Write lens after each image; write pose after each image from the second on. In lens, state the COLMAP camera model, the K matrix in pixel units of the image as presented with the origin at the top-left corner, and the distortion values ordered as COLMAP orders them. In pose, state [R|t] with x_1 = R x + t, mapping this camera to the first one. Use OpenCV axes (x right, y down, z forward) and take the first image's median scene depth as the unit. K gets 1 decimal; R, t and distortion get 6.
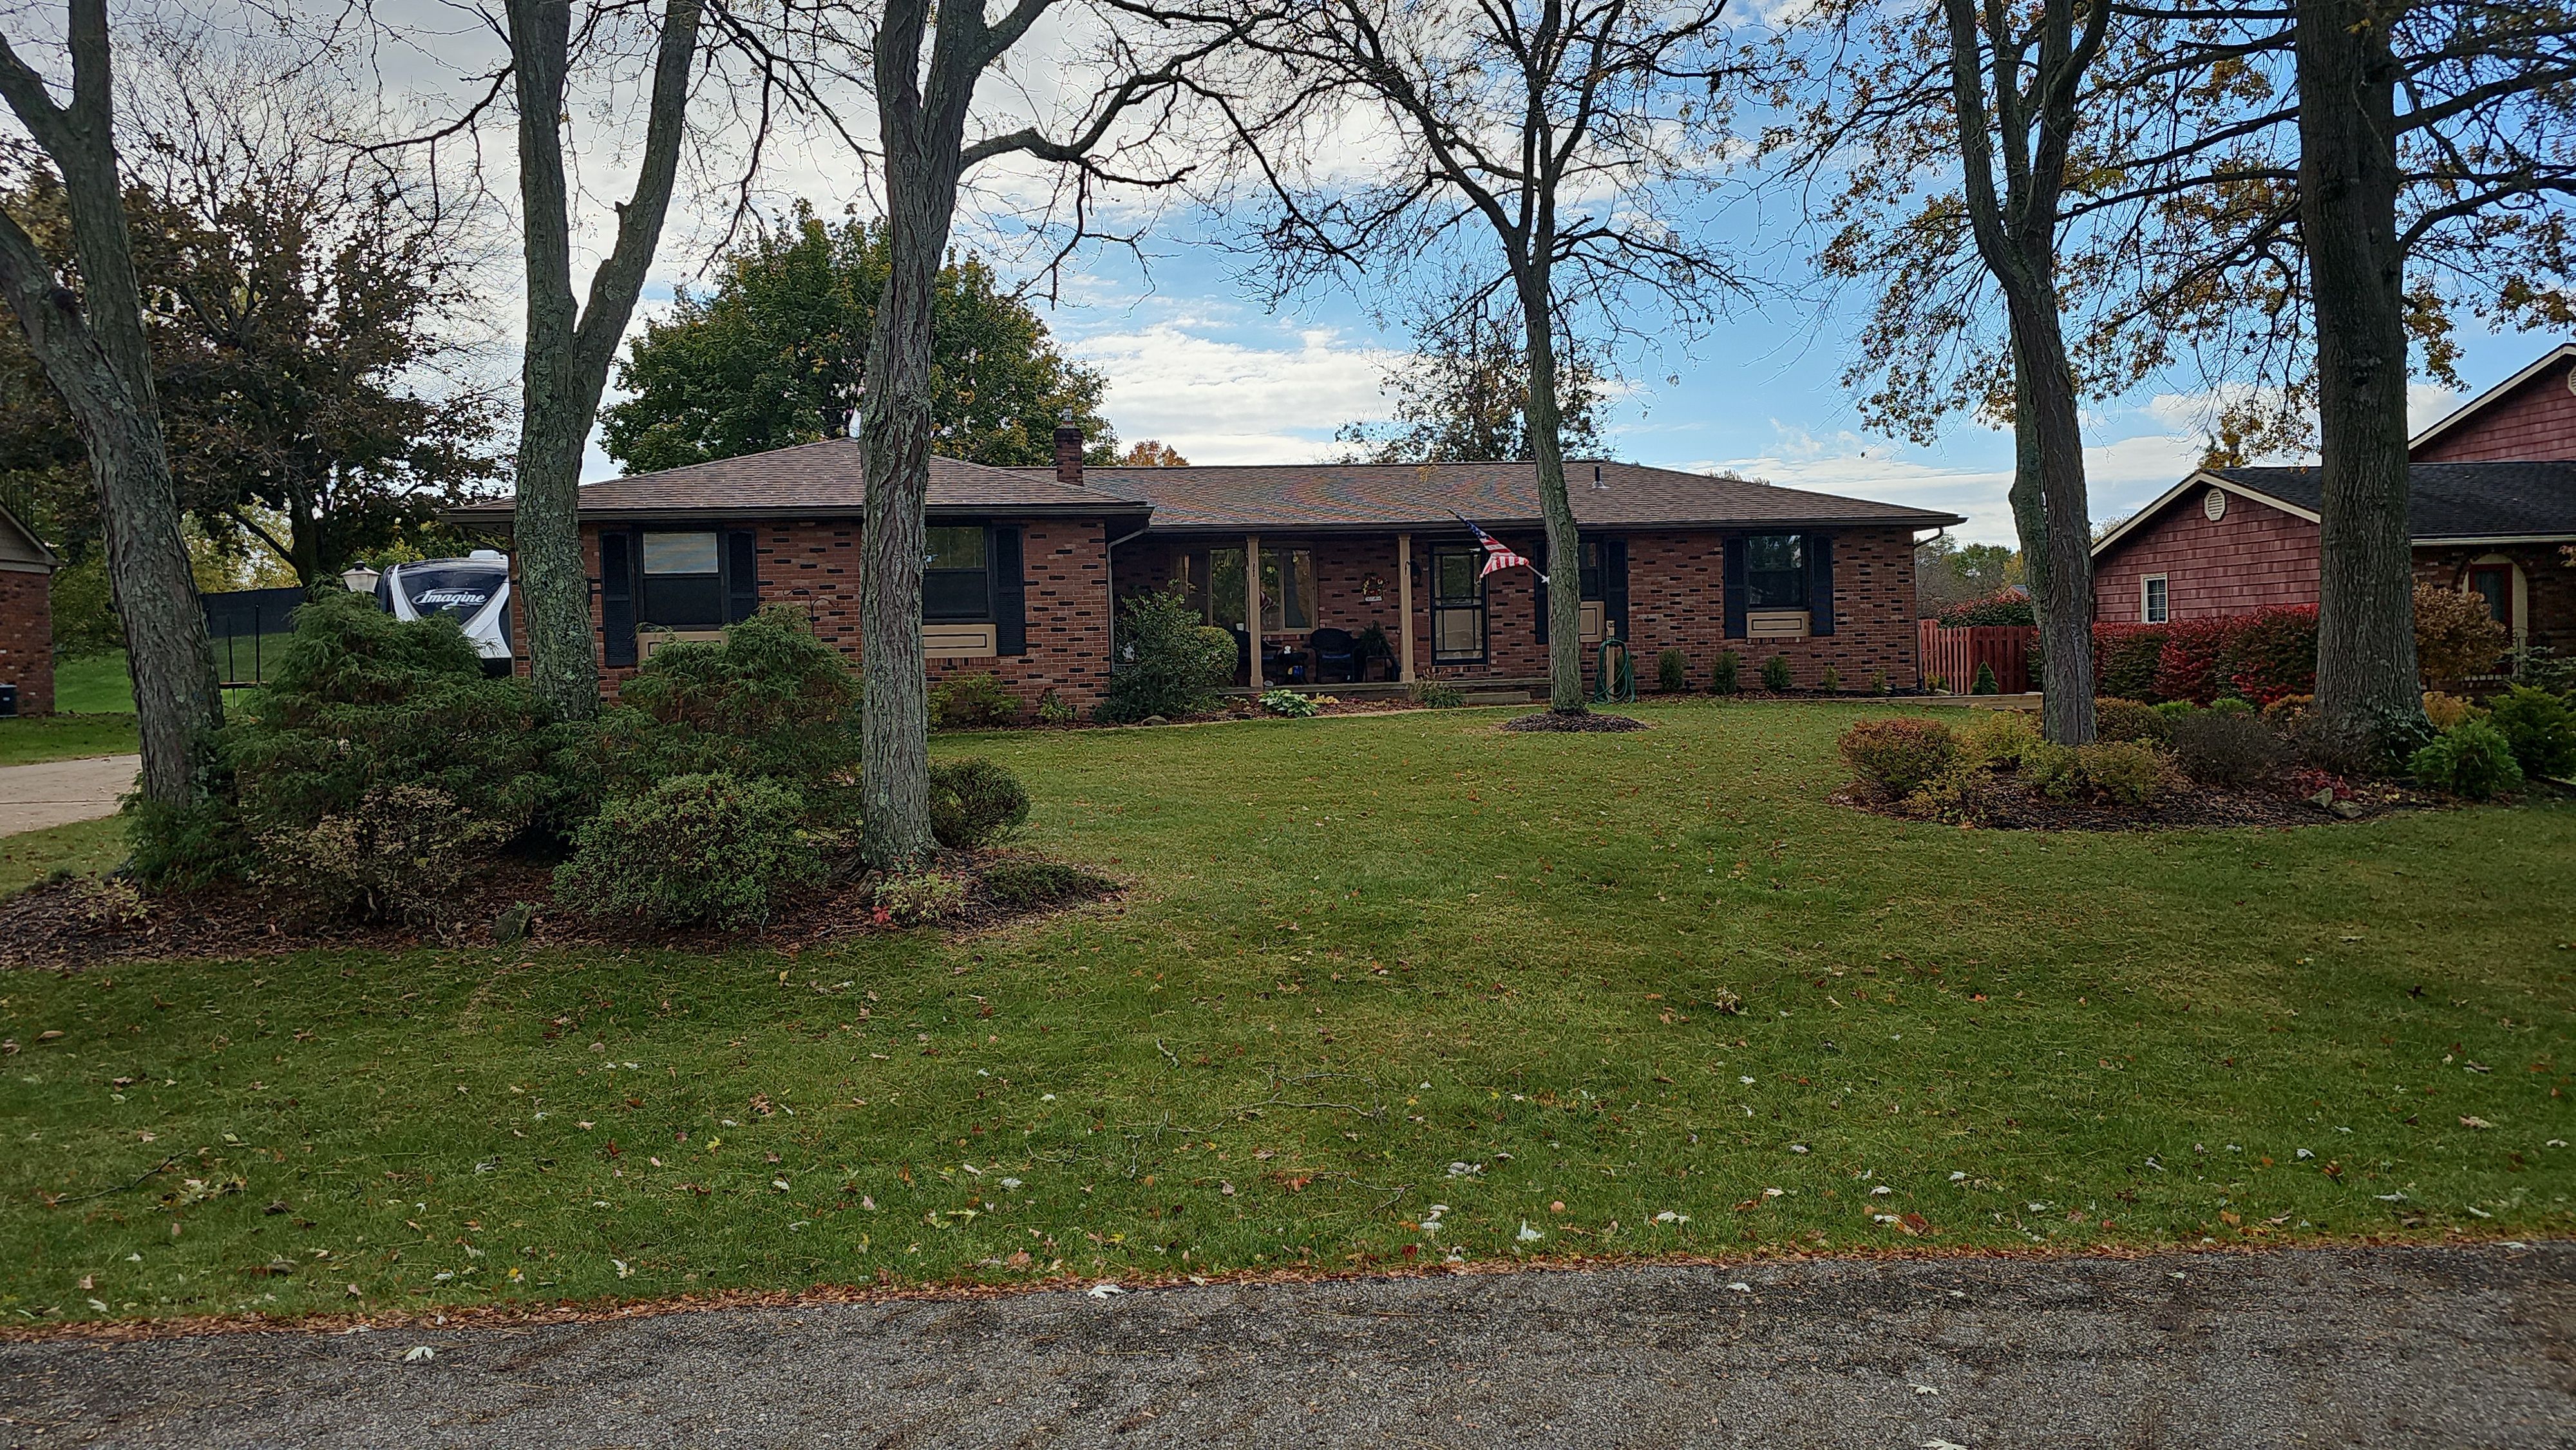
lens RADIAL K [[1685.9, 0, 1301.8], [0, 1685.9, 734.9], [0, 0, 1]] dist [0.051442, -0.031842]
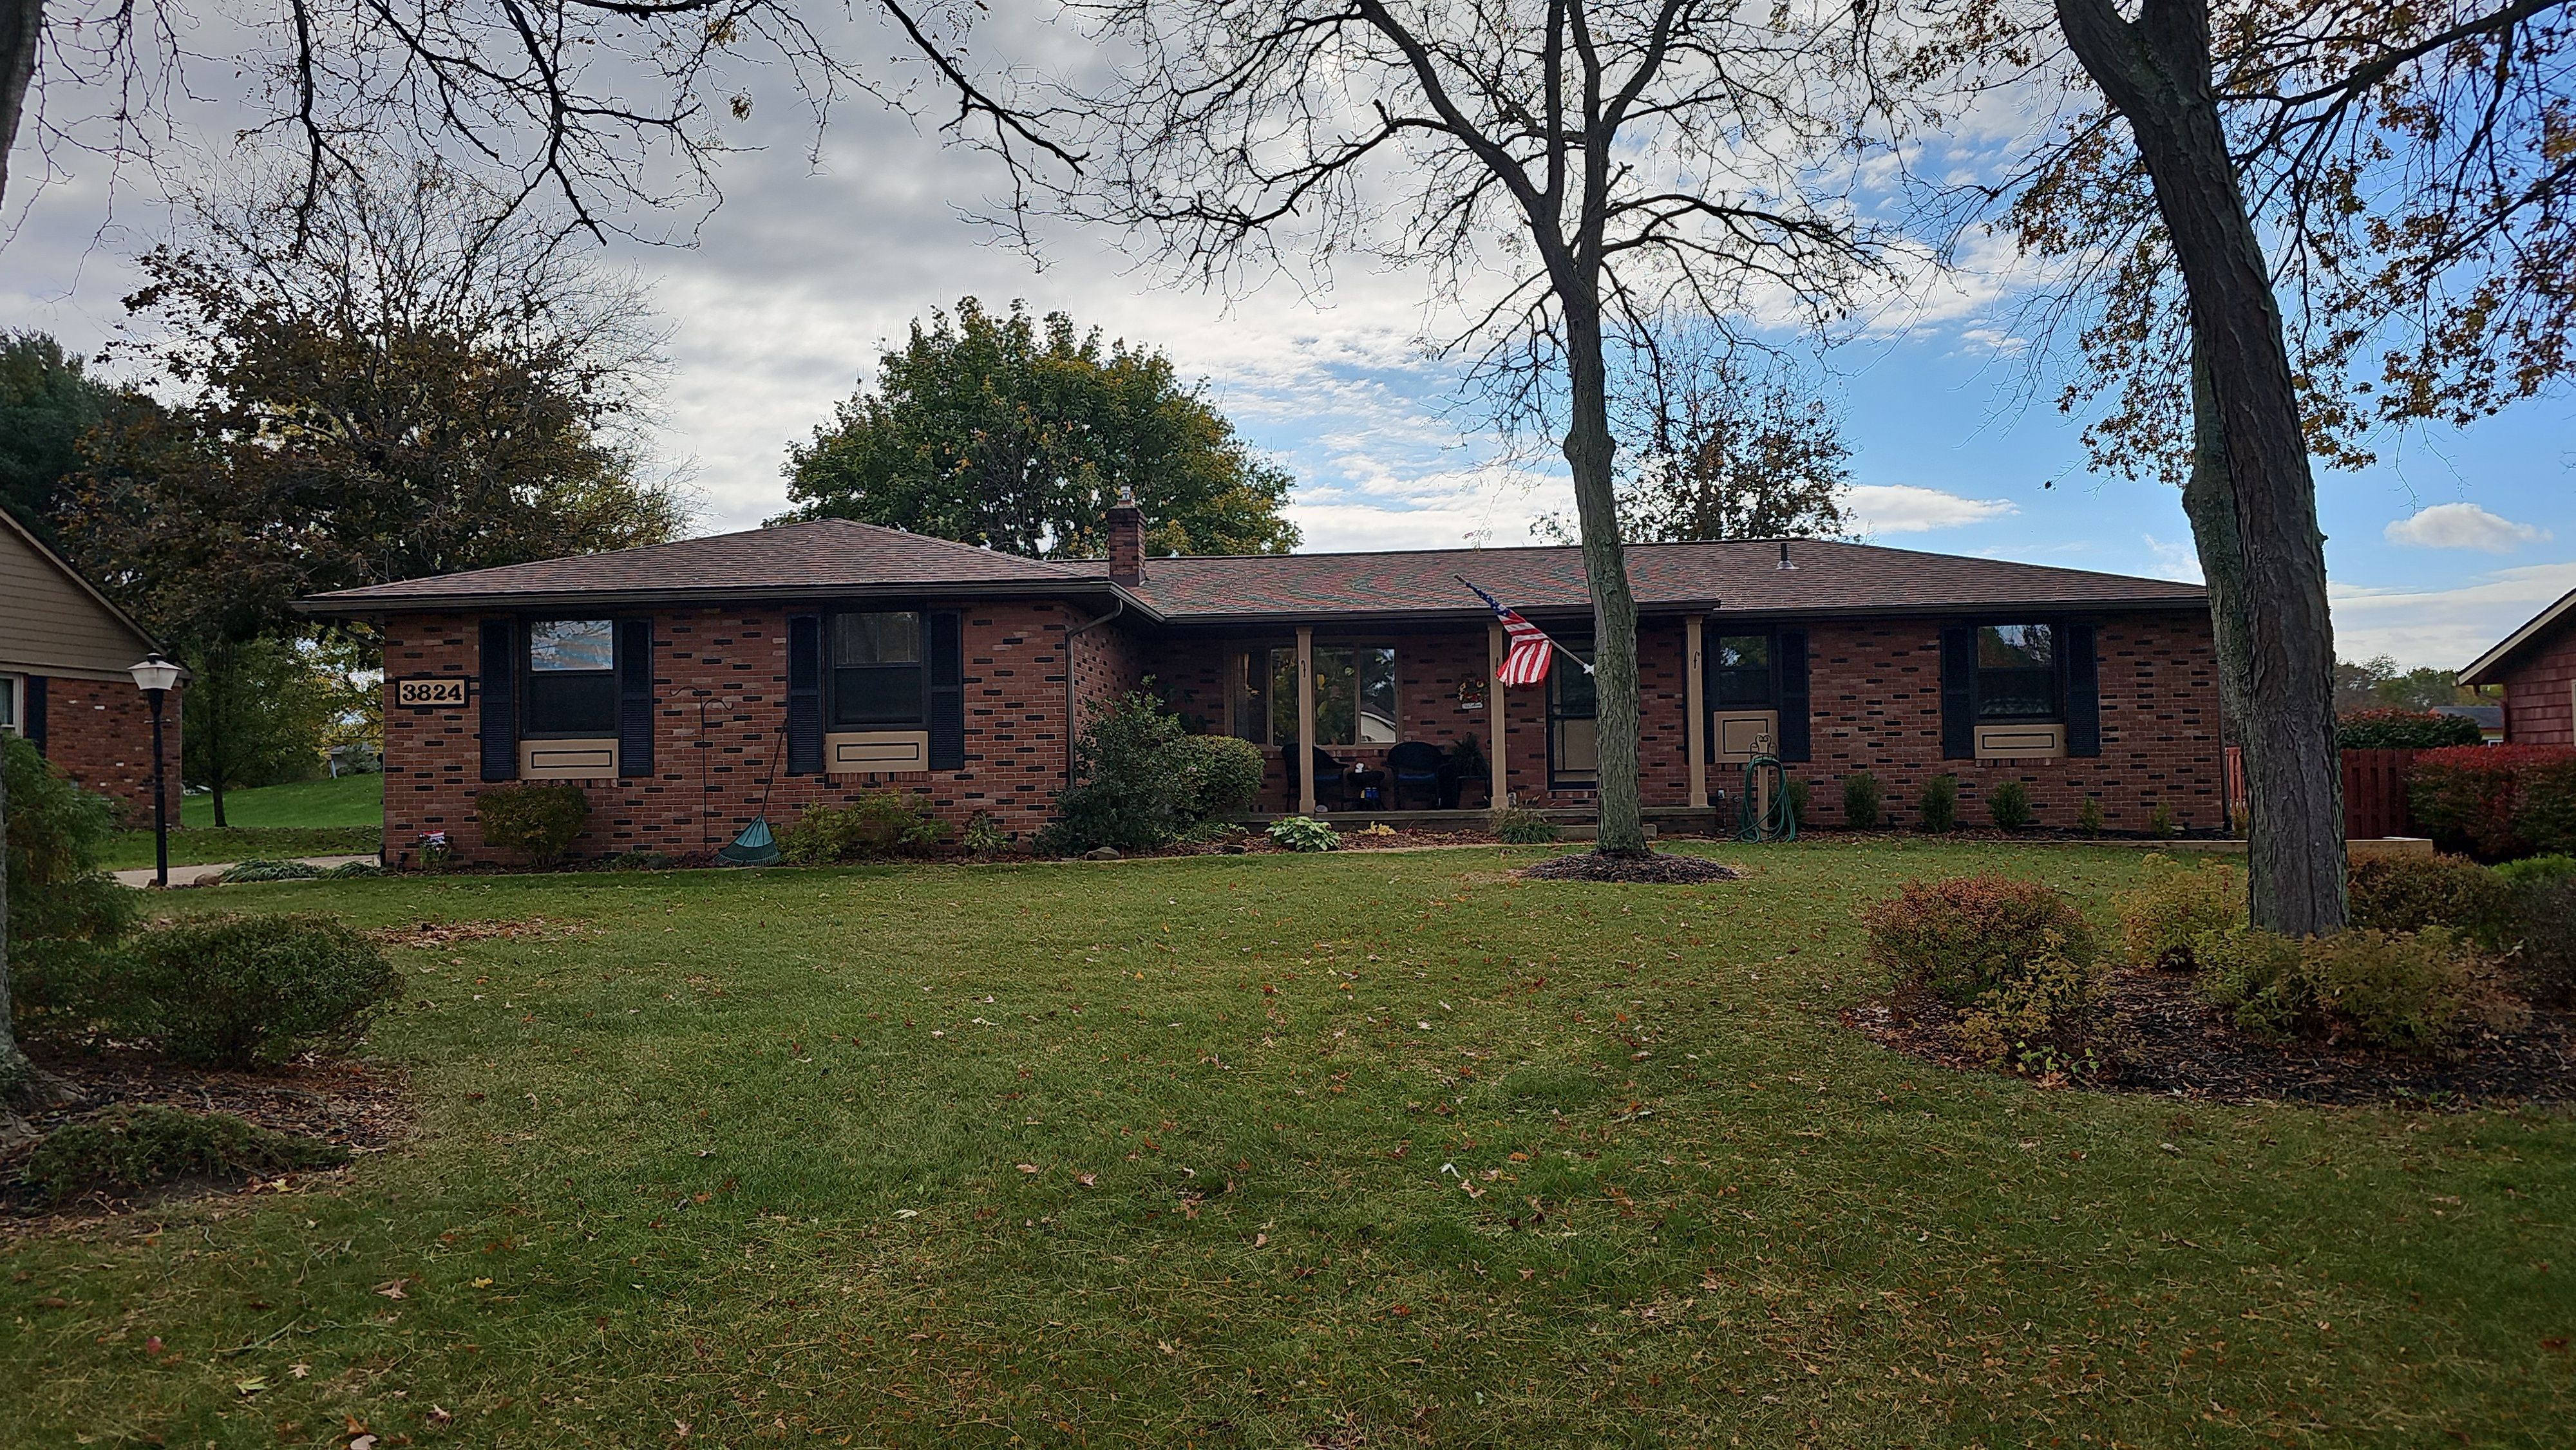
lens RADIAL K [[1685.9, 0, 1313.6], [0, 1685.9, 736.1], [0, 0, 1]] dist [0.051442, -0.031842]
pose [[0.979697, 0.003190, -0.200460, 0.154675], [-0.018381, 0.997091, -0.073965, -0.006619], [0.199641, 0.076148, 0.976906, 0.239019]]
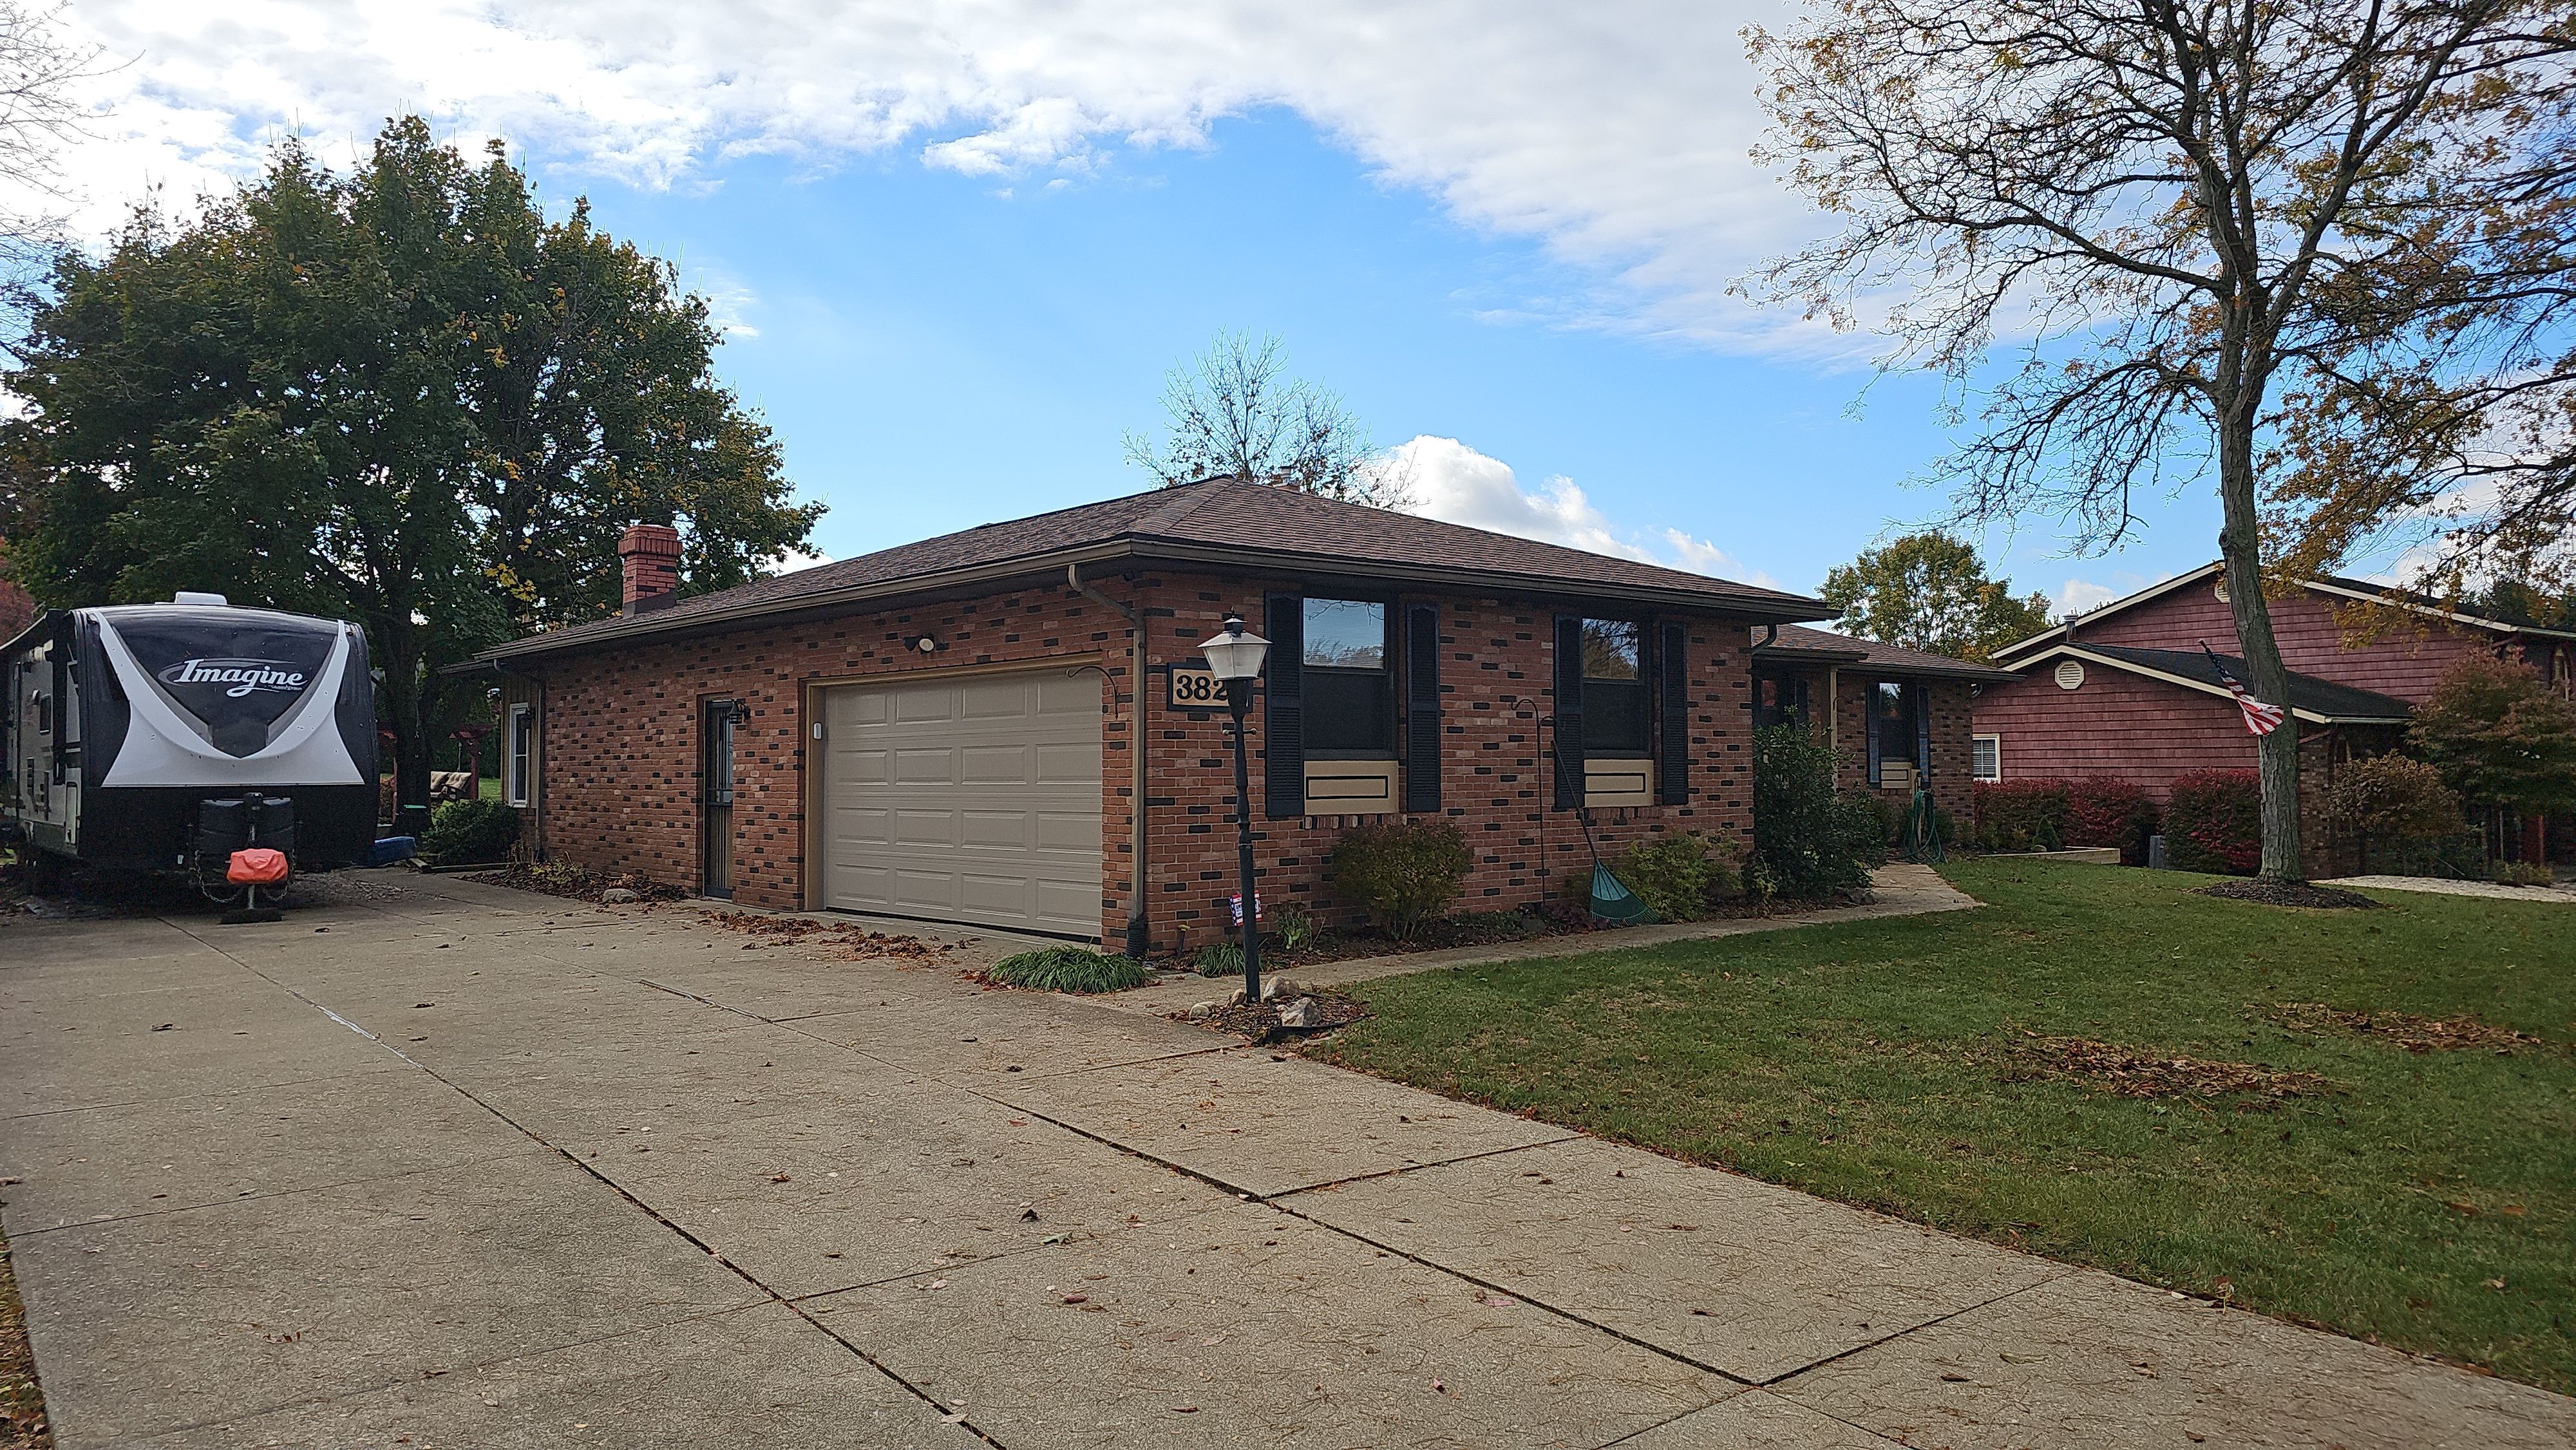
lens RADIAL K [[1685.9, 0, 1247.4], [0, 1685.9, 704.8], [0, 0, 1]] dist [0.051442, -0.031842]
pose [[0.848135, 0.043213, 0.528015, -0.680136], [0.006102, 0.995805, -0.091299, -0.023856], [-0.529745, 0.080656, 0.844313, 0.472020]]
